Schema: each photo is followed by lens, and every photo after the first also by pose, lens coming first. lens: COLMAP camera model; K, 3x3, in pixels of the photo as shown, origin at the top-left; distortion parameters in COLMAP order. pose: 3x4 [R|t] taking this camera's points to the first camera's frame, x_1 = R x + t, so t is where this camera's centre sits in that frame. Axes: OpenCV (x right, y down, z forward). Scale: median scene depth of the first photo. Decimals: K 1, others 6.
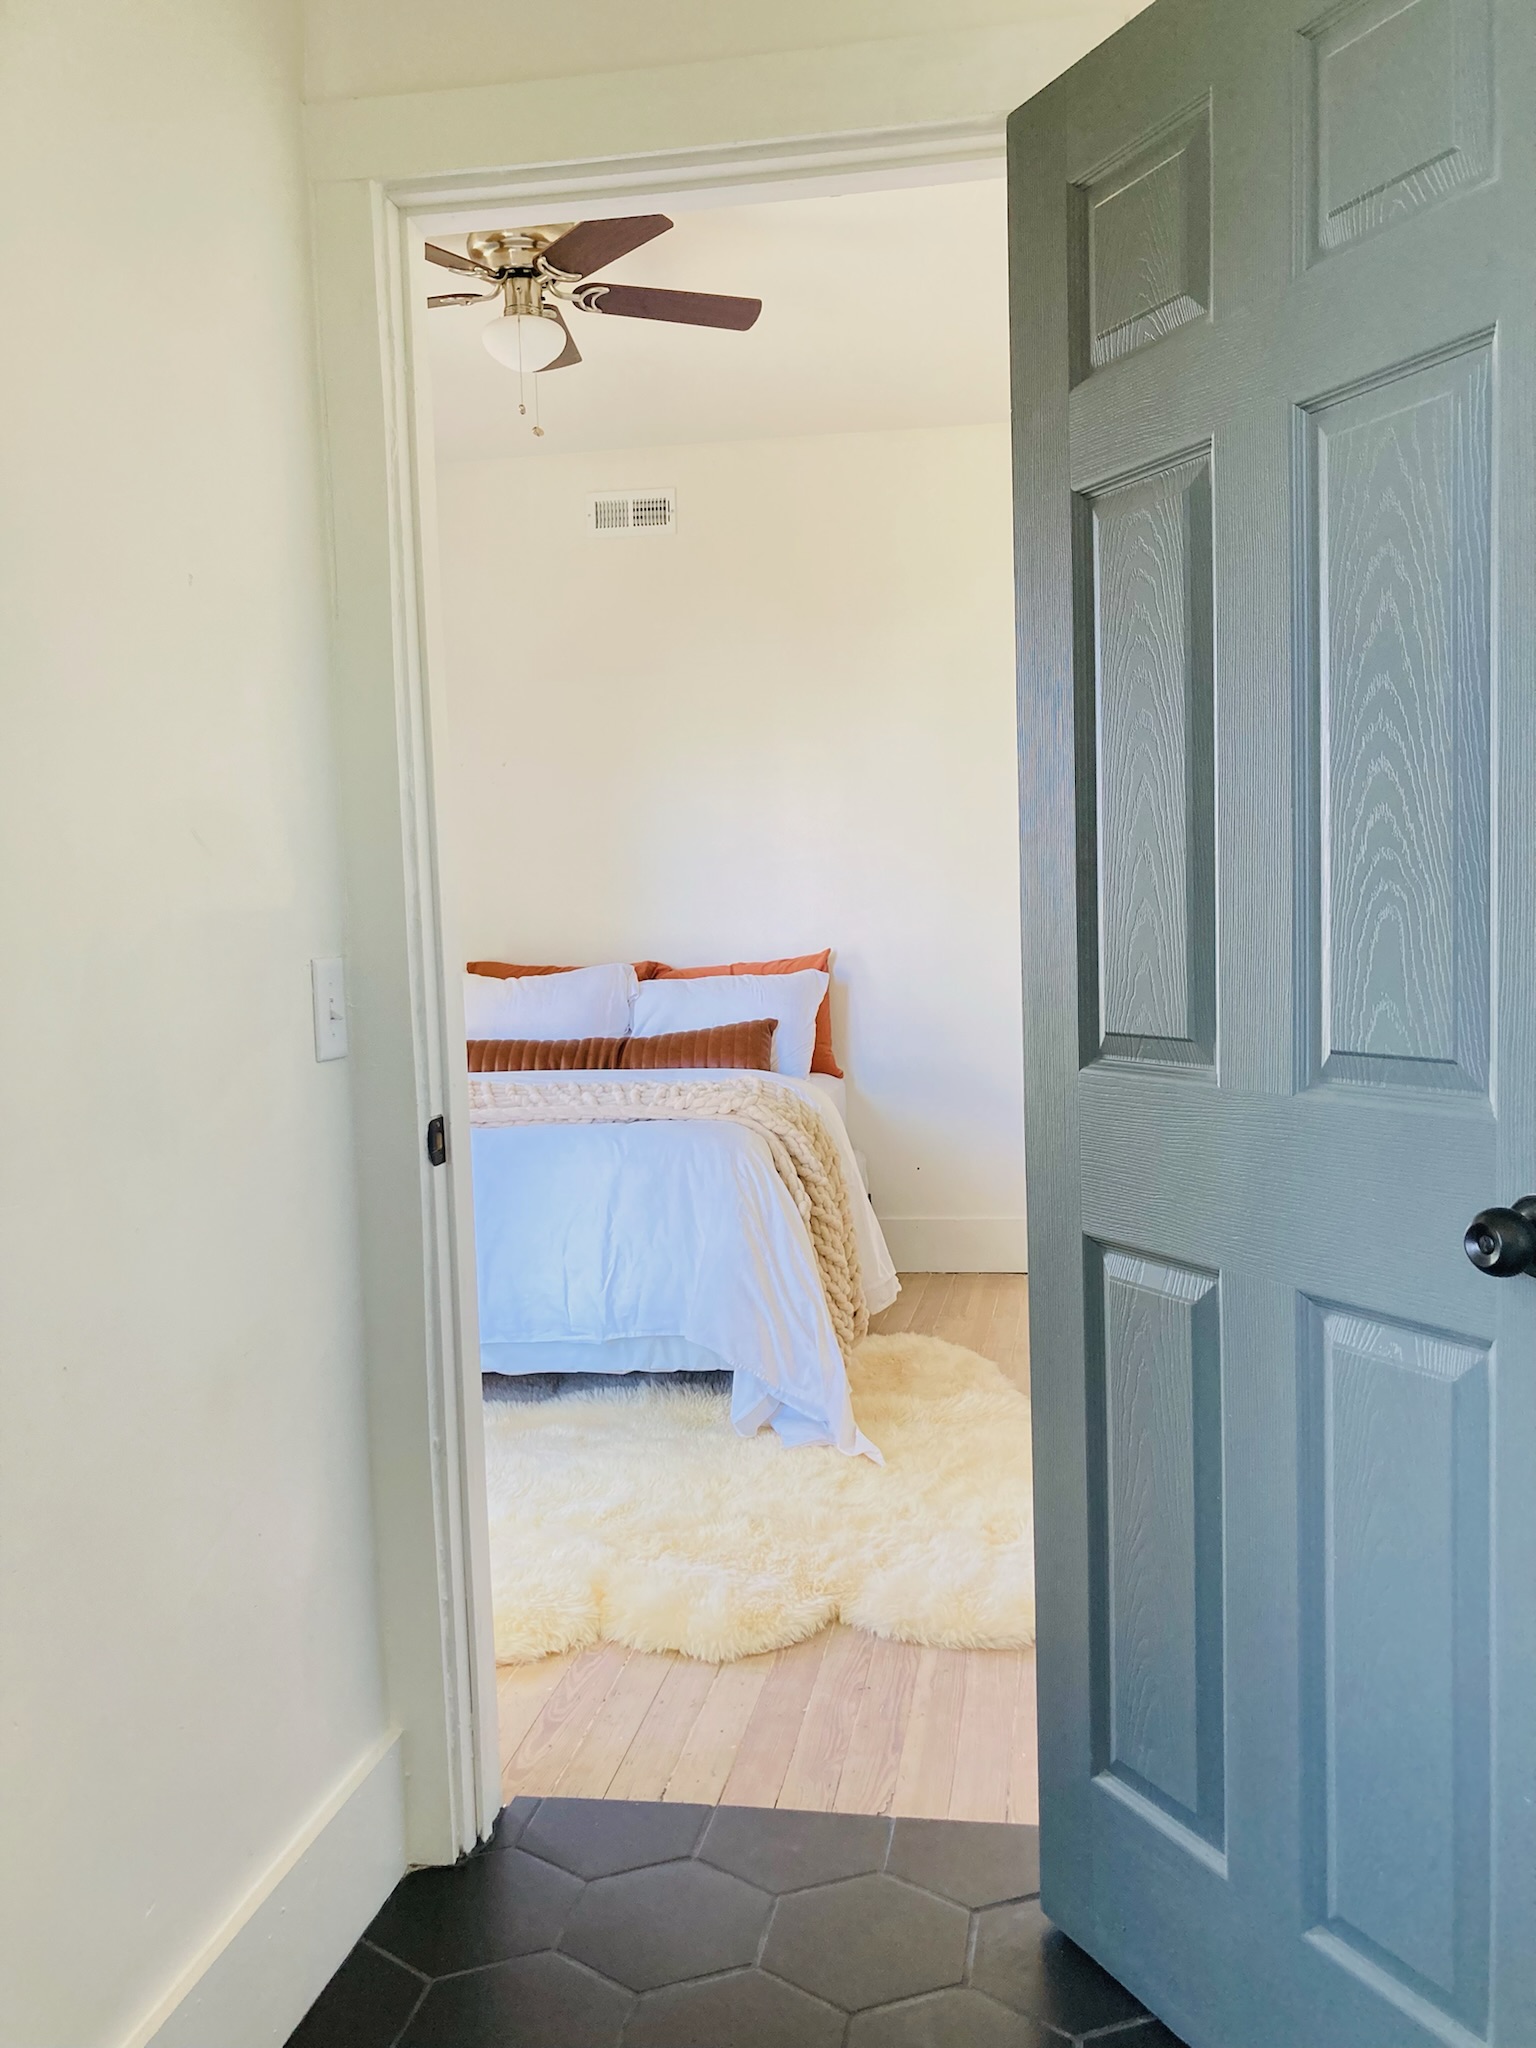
lens RADIAL K [[1677.7, 0, 776.3], [0, 1677.7, 1021.0], [0, 0, 1]] dist [0.004093, -0.011765]
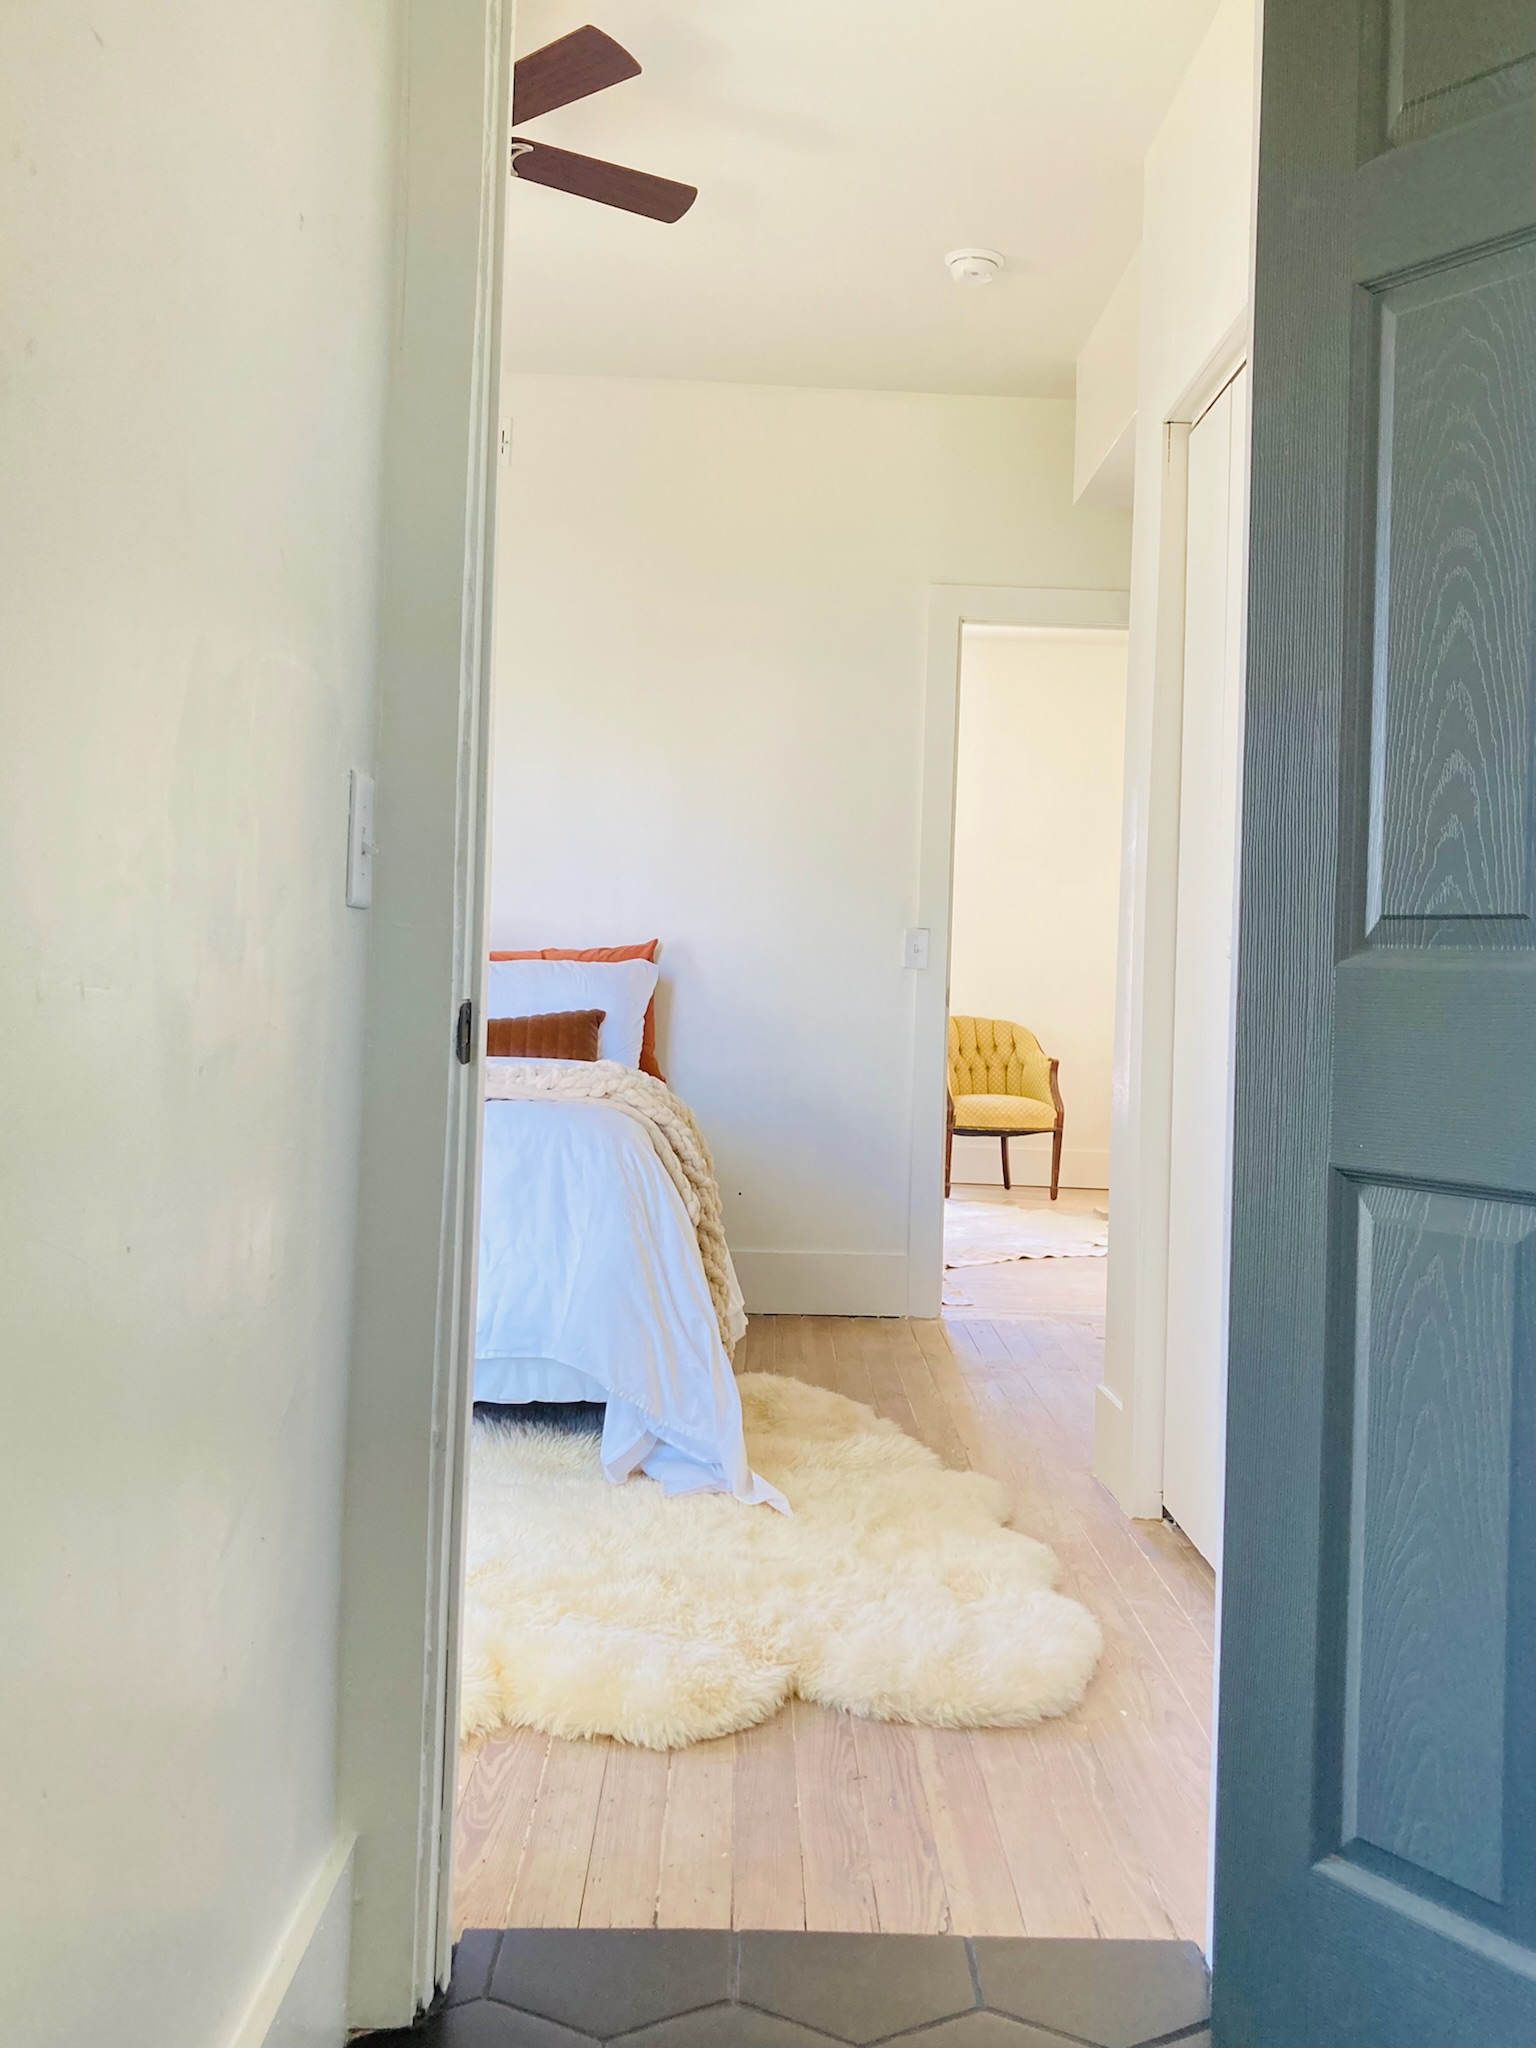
lens RADIAL K [[1784.9, 0, 767.4], [0, 1784.9, 925.7], [0, 0, 1]] dist [-0.003171, 0.014204]
pose [[0.980358, 0.066882, 0.185540, -0.165403], [-0.049926, 0.994262, -0.094604, 0.069477], [-0.190803, 0.083483, 0.978072, 0.127260]]
